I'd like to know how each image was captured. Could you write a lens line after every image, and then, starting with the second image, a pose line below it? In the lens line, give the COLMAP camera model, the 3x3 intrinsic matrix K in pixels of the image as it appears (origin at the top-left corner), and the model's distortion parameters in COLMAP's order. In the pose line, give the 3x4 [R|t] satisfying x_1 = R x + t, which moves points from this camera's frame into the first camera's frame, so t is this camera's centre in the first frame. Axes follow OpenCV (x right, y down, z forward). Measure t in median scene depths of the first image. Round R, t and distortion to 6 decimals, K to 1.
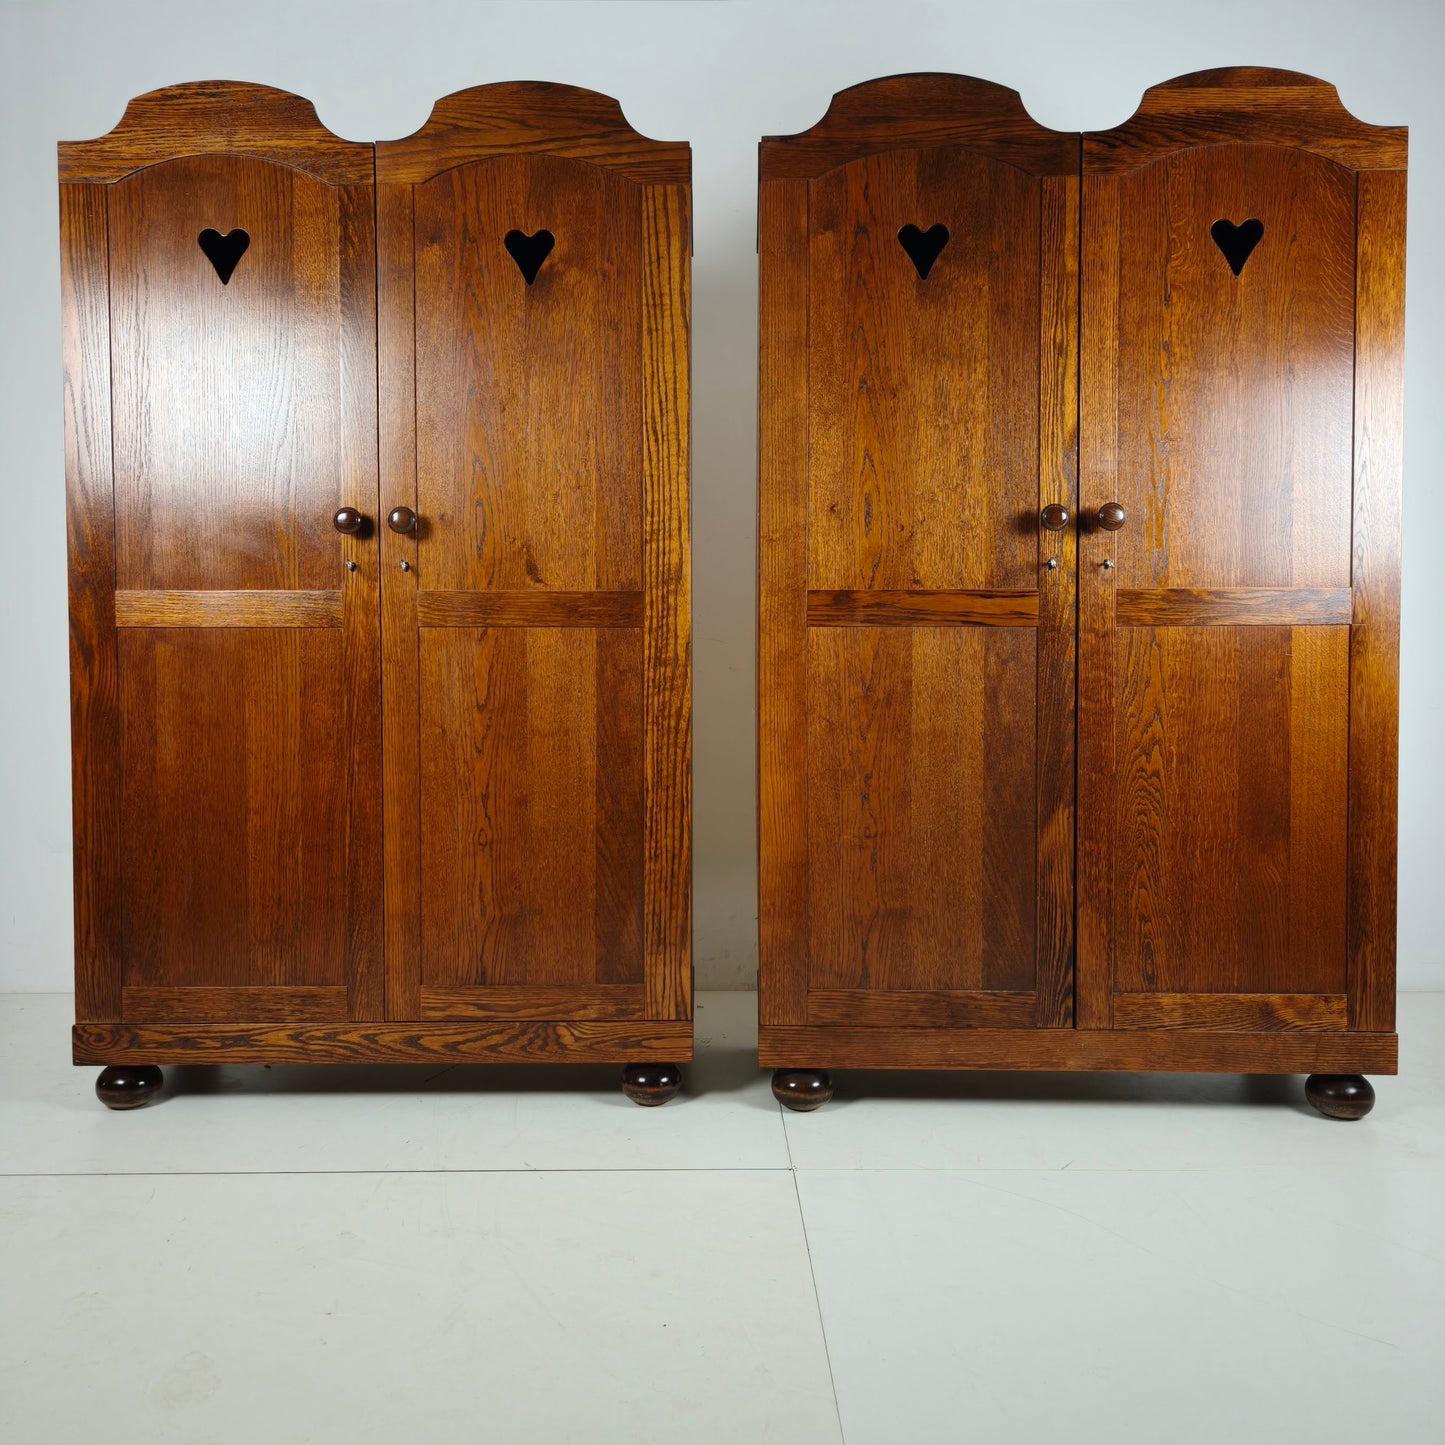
lens RADIAL K [[1321.9, 0, 745.2], [0, 1321.9, 694.9], [0, 0, 1]] dist [0.027438, 0.000000]
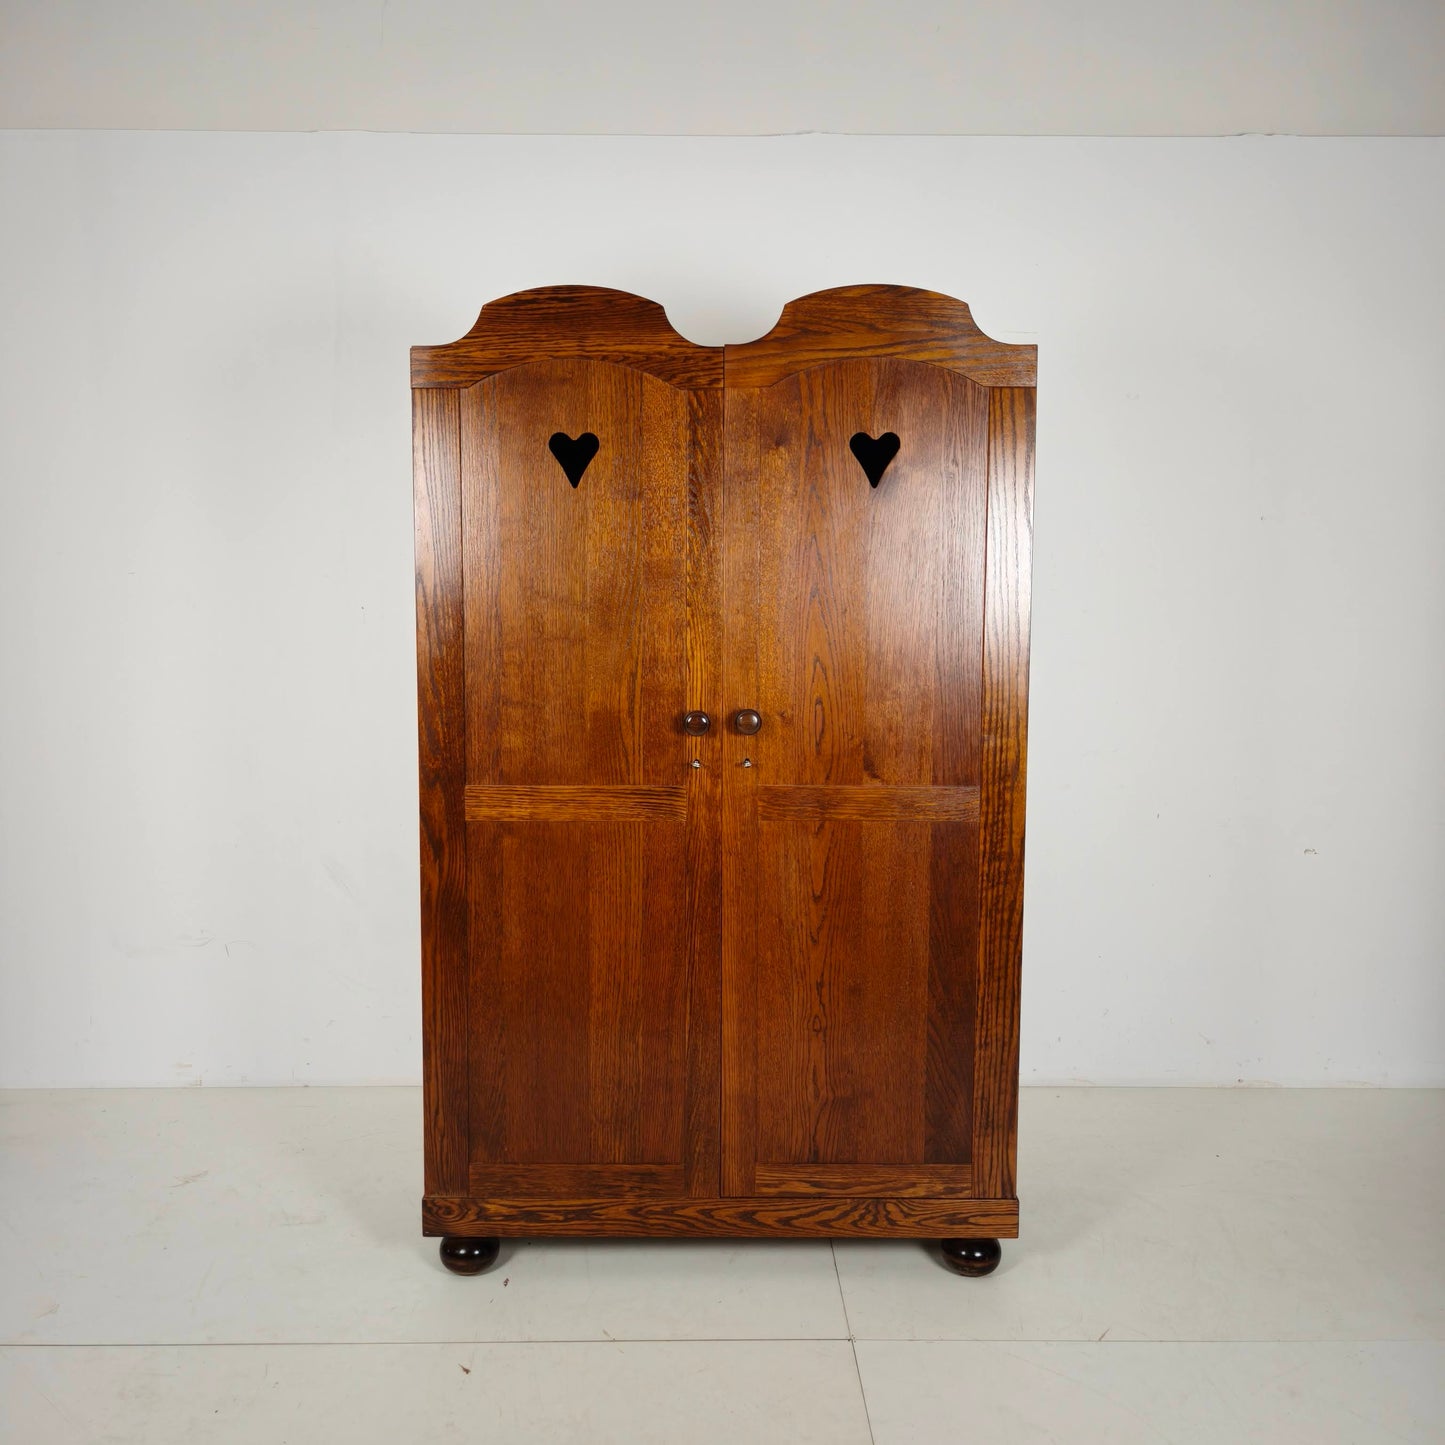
lens RADIAL K [[1321.9, 0, 716.1], [0, 1321.9, 700.5], [0, 0, 1]] dist [0.027438, 0.000000]
pose [[0.999994, 0.003485, -0.000367, -0.279259], [-0.003459, 0.998465, 0.055279, -0.200577], [0.000559, -0.055277, 0.998471, -0.012924]]
